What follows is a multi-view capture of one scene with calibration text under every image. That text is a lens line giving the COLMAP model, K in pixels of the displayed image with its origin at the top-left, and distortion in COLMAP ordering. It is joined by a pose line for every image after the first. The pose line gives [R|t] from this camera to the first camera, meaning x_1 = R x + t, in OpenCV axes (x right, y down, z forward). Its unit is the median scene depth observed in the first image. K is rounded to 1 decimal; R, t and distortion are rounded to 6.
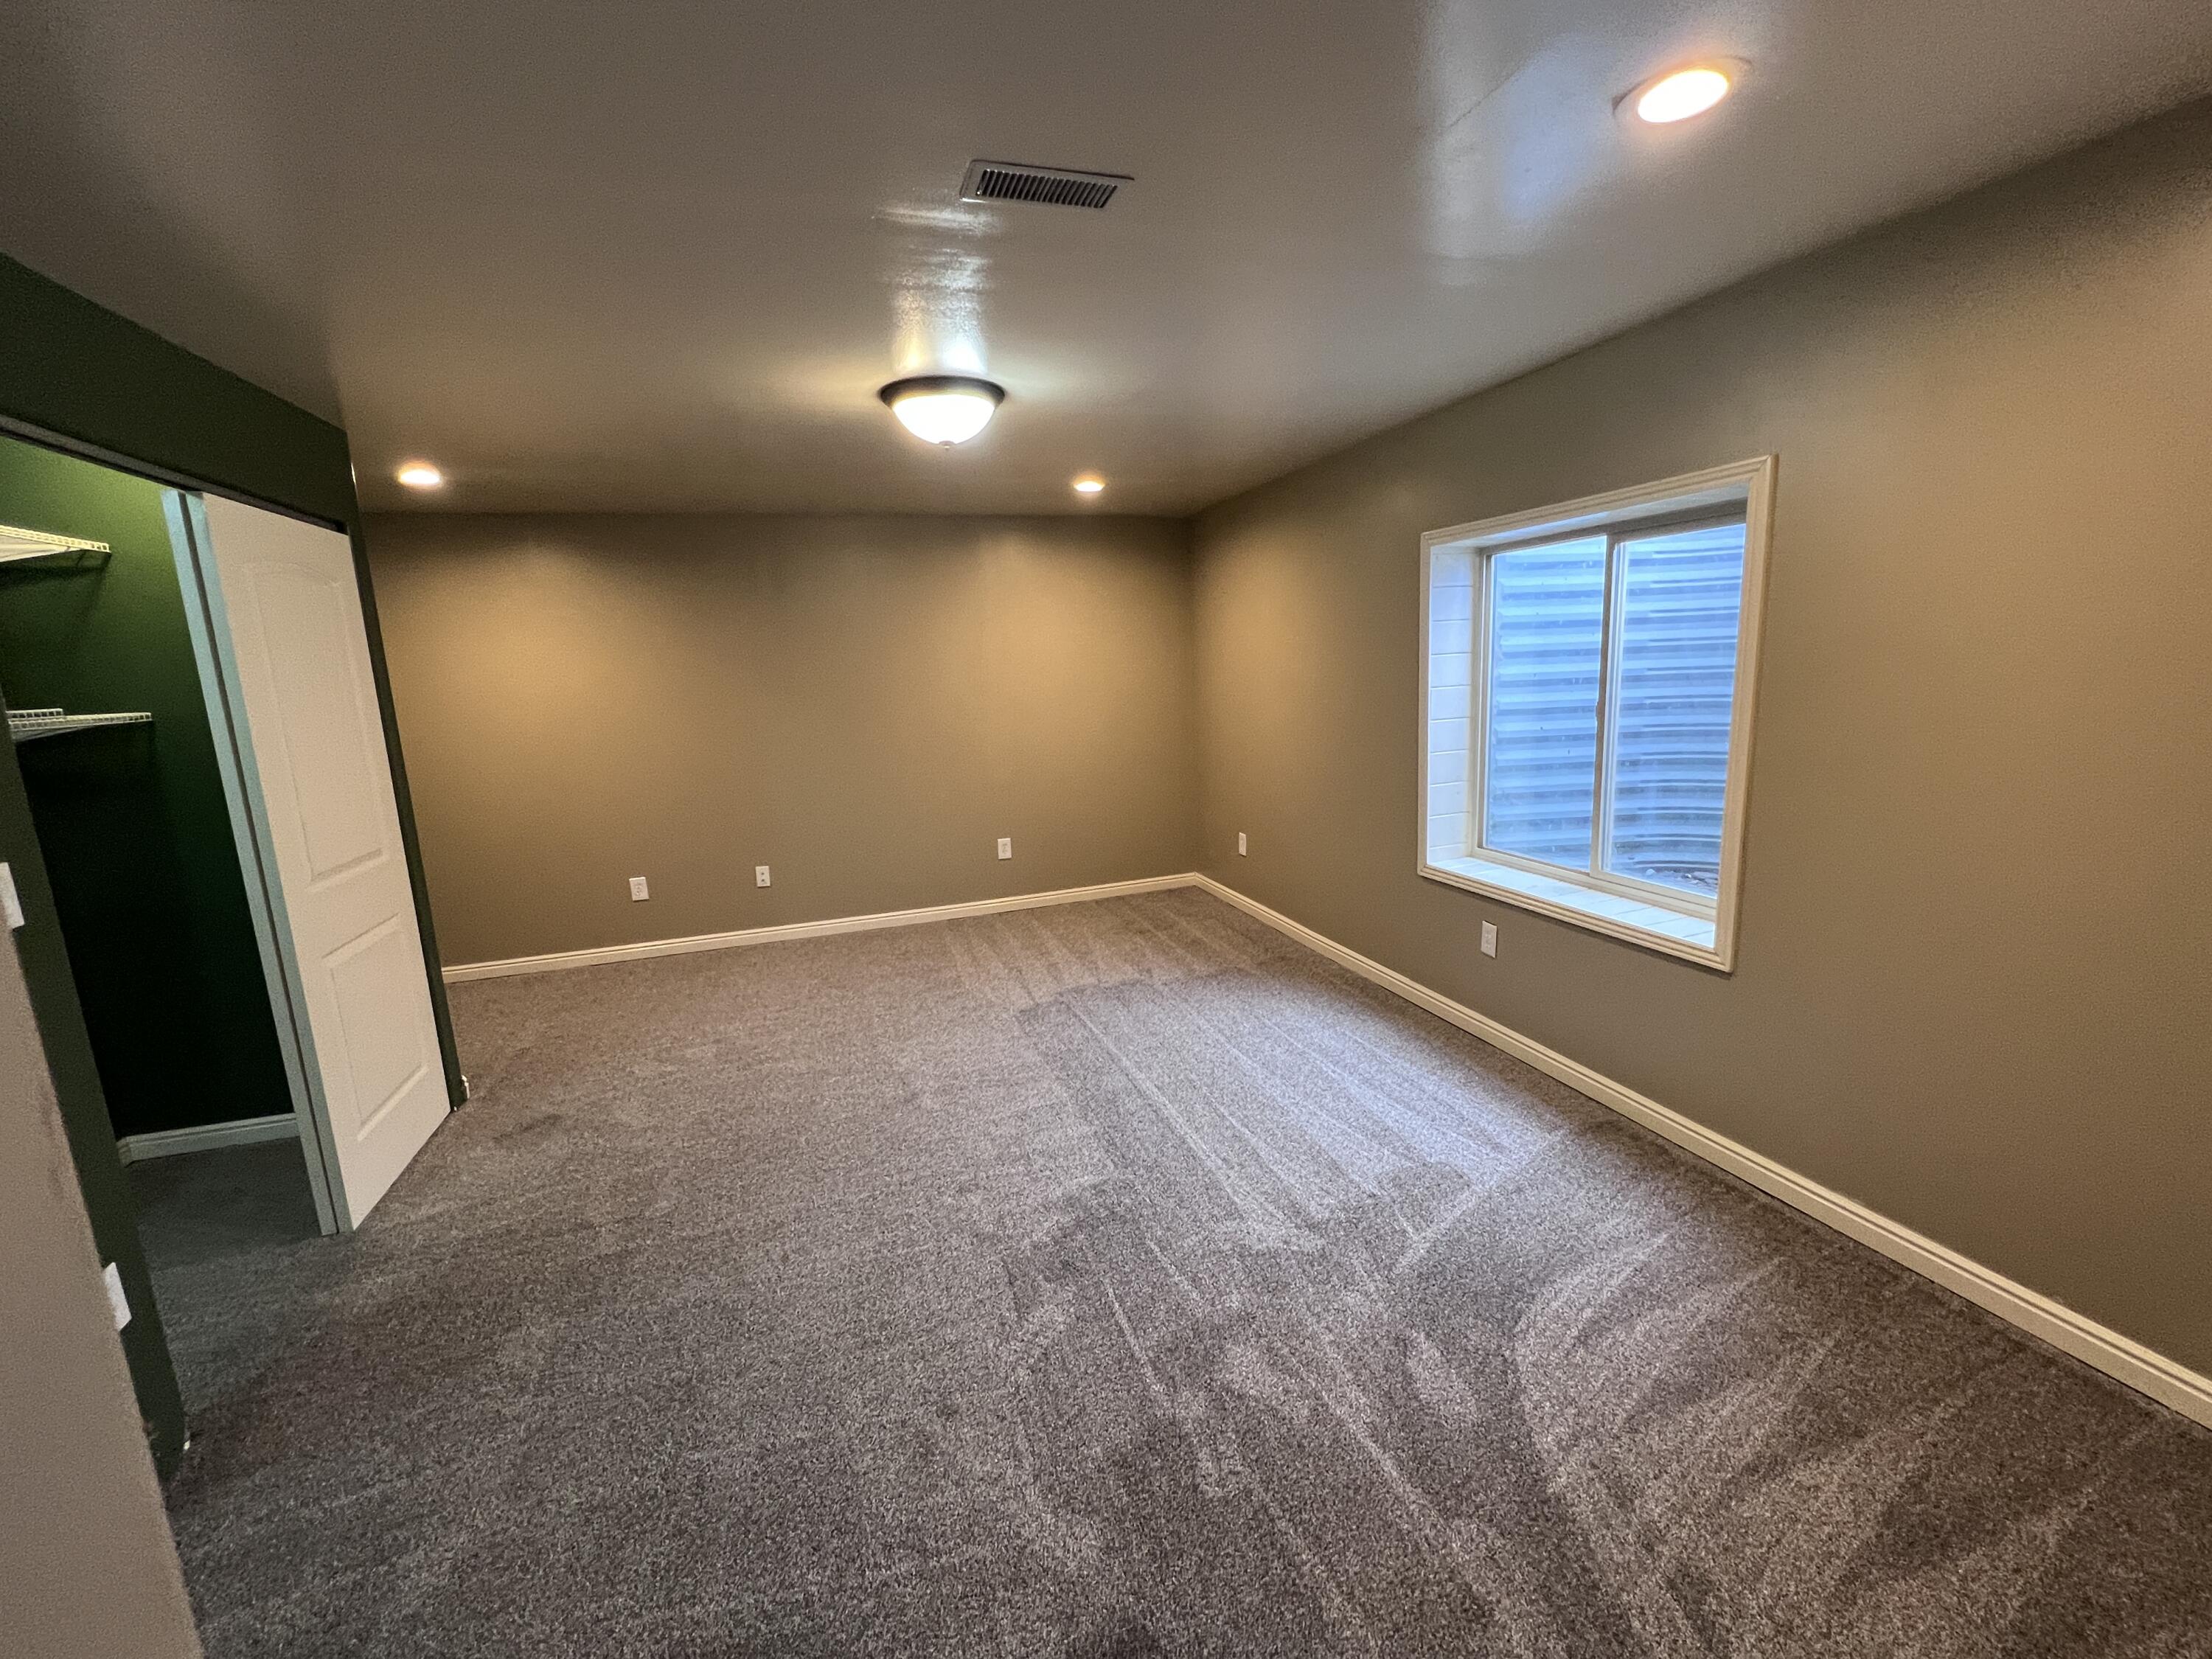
lens RADIAL K [[916.6, 0, 1103.5], [0, 916.6, 828.6], [0, 0, 1]] dist [0.008674, -0.000611]
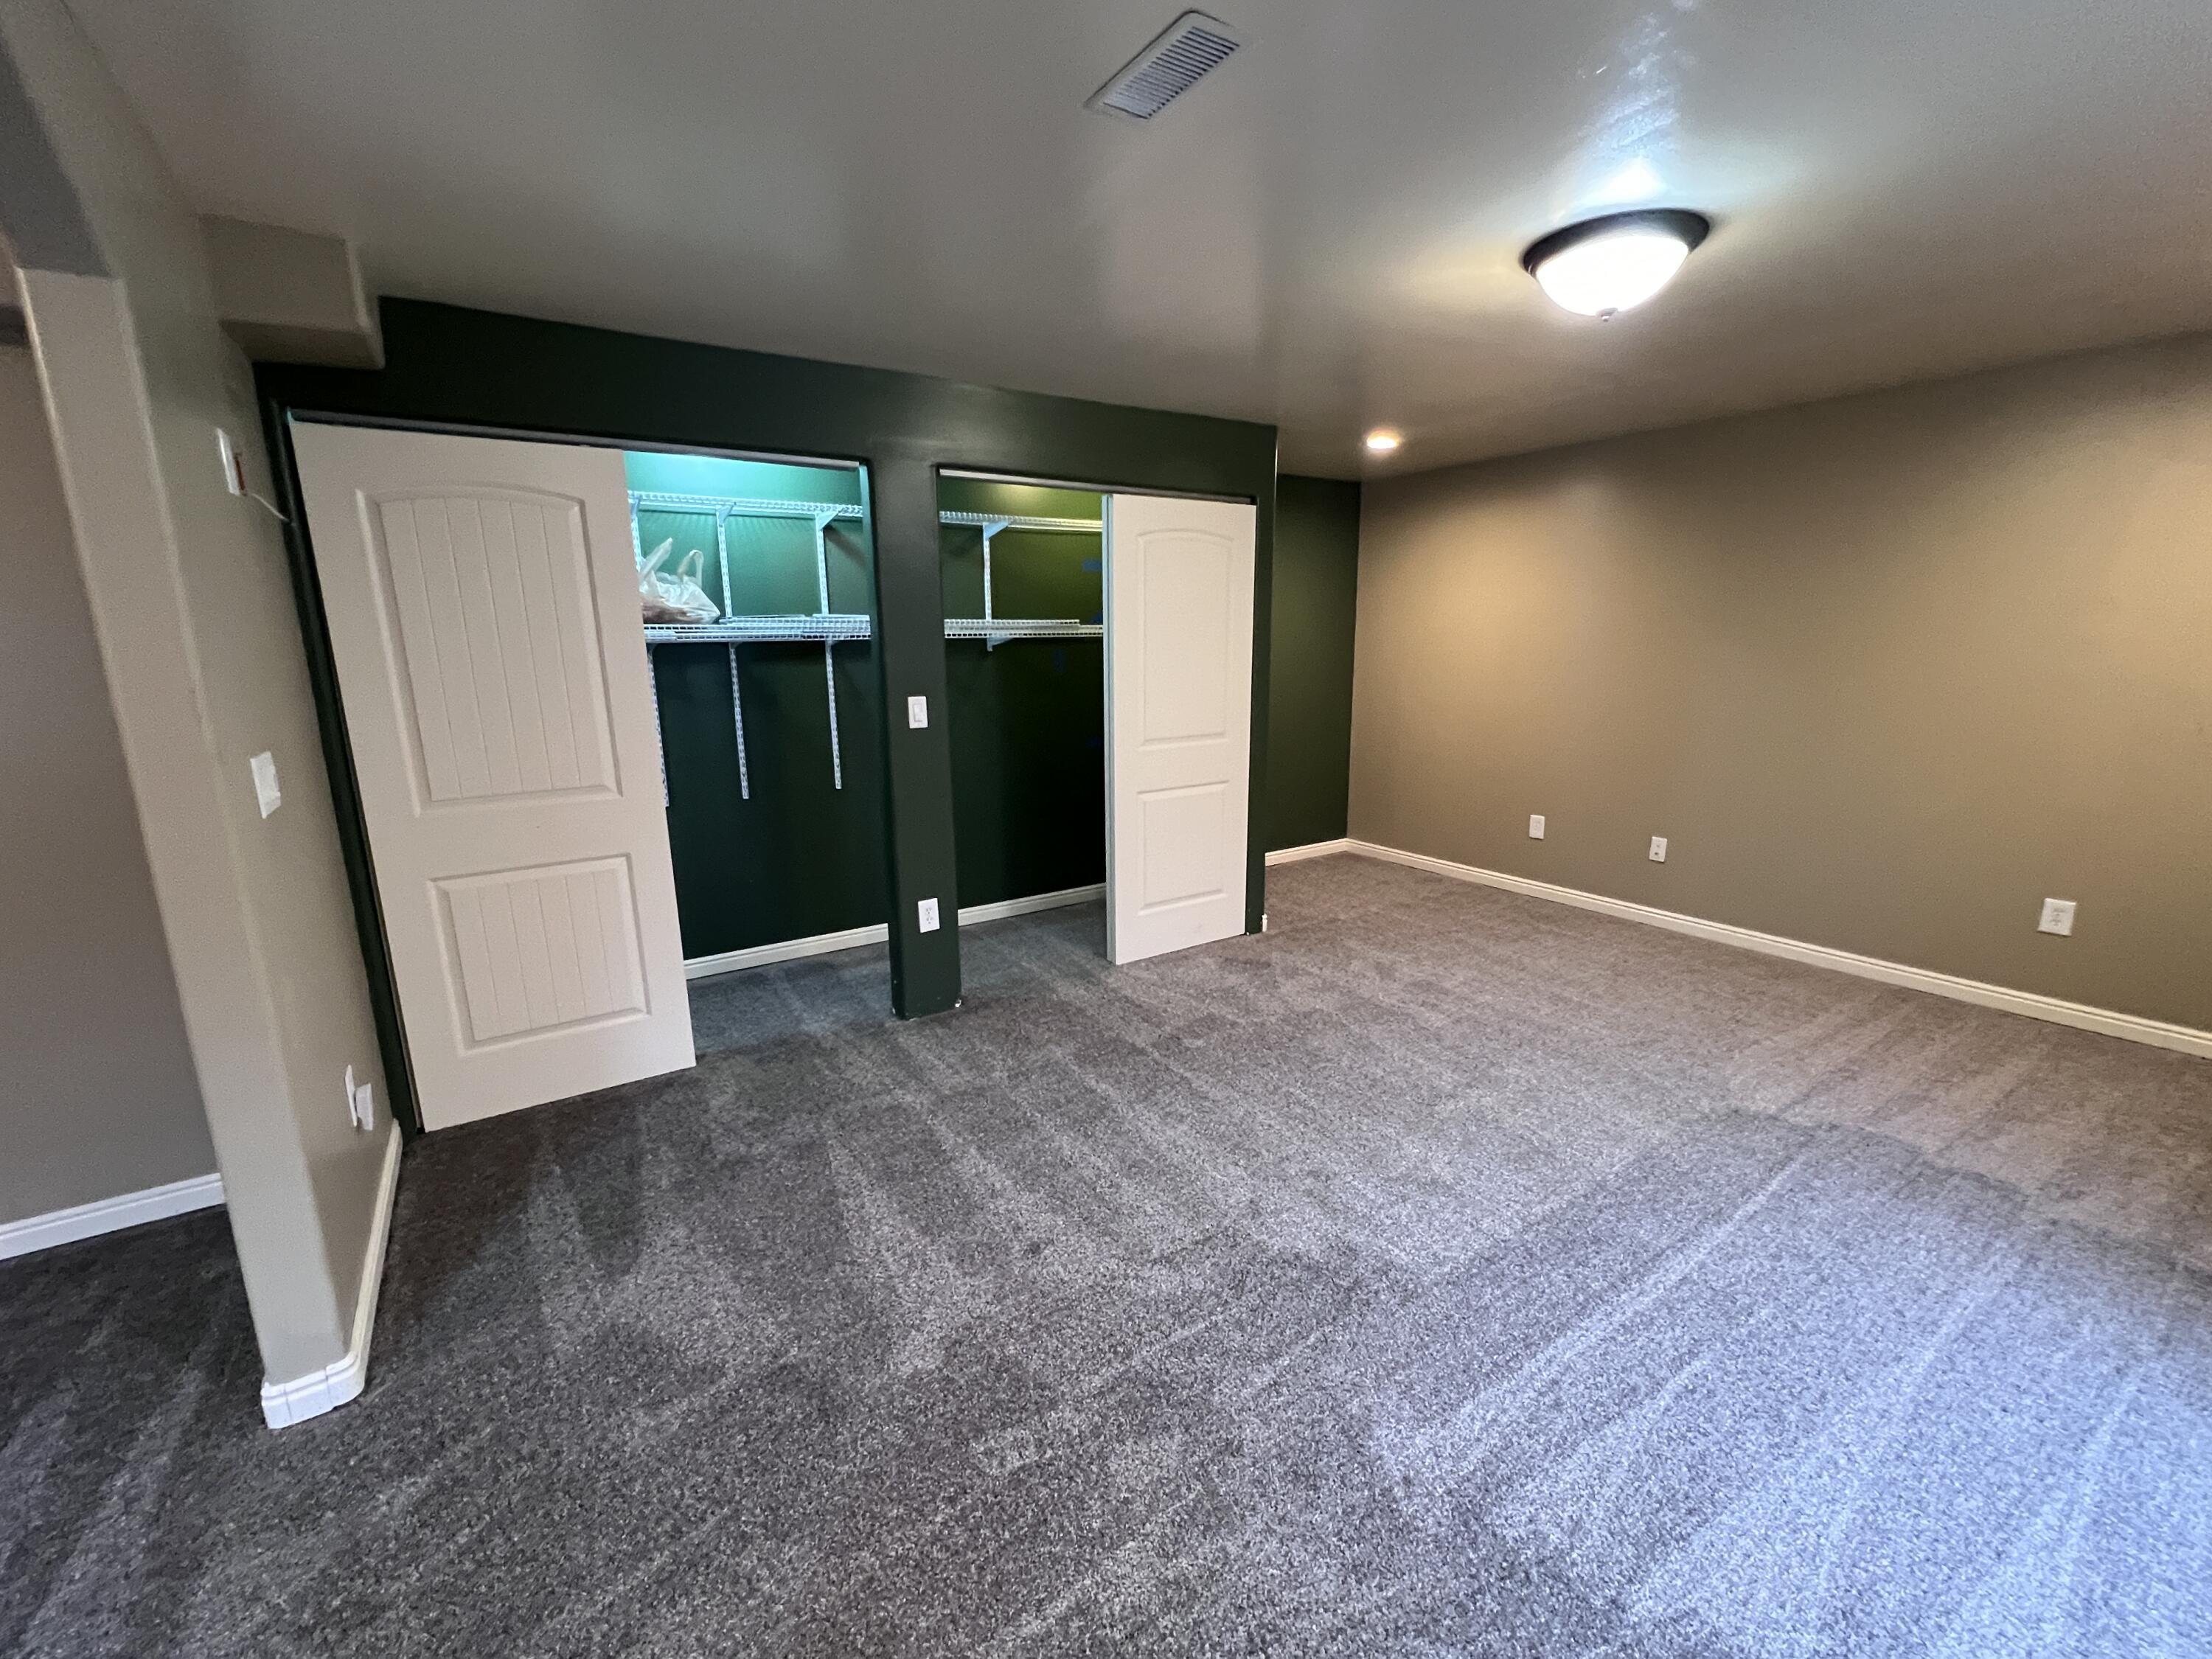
lens RADIAL K [[916.6, 0, 1103.5], [0, 916.6, 828.6], [0, 0, 1]] dist [0.008674, -0.000611]
pose [[0.278007, 0.244901, -0.928836, 0.465719], [-0.175333, 0.963647, 0.201601, -0.081127], [0.944442, 0.106809, 0.310840, 0.373349]]
